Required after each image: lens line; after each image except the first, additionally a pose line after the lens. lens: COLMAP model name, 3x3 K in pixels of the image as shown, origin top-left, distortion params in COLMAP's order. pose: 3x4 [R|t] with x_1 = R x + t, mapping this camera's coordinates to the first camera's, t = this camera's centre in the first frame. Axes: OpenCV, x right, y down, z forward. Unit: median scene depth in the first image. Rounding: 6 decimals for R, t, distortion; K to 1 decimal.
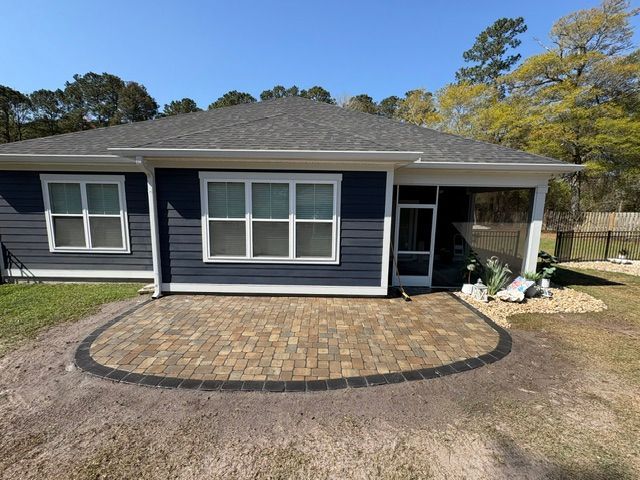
lens RADIAL K [[258.0, 0, 320.0], [0, 258.0, 240.0], [0, 0, 1]] dist [0.000446, -0.000270]
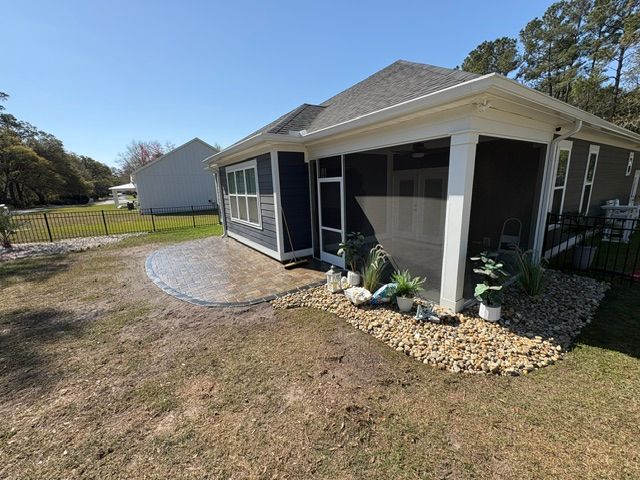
lens RADIAL K [[258.0, 0, 320.0], [0, 258.0, 240.0], [0, 0, 1]] dist [0.000446, -0.000270]
pose [[0.573979, 0.136330, -0.807442, 1.151193], [-0.061808, 0.990444, 0.123291, -0.029055], [0.816534, -0.020860, 0.576920, 0.436856]]
